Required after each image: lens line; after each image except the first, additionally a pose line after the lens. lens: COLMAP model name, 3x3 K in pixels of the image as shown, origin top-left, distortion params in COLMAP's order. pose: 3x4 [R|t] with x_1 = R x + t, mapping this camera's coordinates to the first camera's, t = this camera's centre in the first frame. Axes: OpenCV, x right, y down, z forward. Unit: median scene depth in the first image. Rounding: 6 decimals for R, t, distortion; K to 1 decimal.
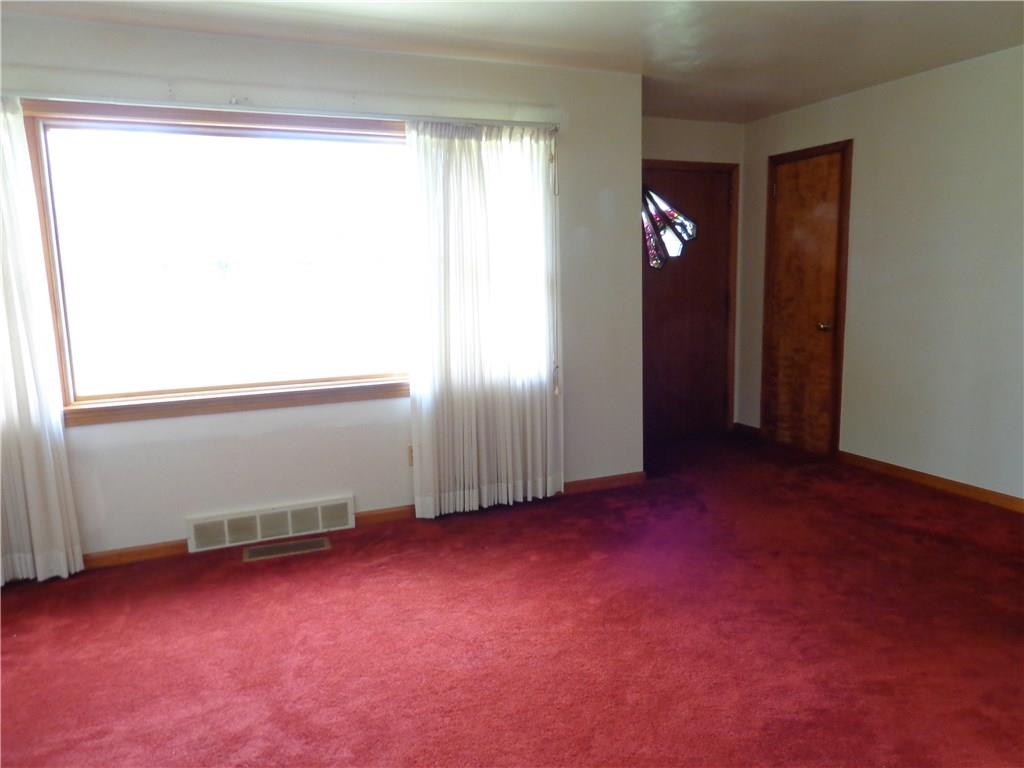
lens RADIAL K [[747.7, 0, 513.2], [0, 747.7, 392.4], [0, 0, 1]] dist [-0.006237, -0.002391]
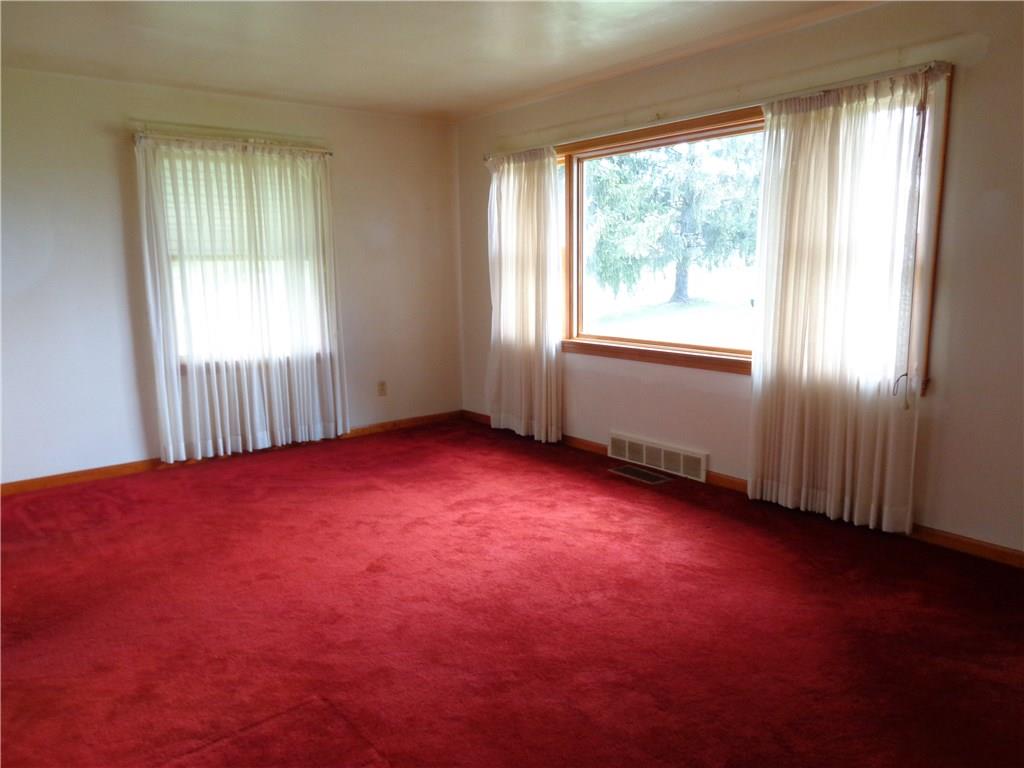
lens RADIAL K [[731.2, 0, 512.0], [0, 731.2, 384.0], [0, 0, 1]] dist [0.002151, 0.001057]
pose [[0.255713, 0.176720, -0.950464, 0.774695], [-0.147303, 0.978793, 0.142357, -0.082018], [0.955465, 0.103604, 0.276322, 0.433990]]
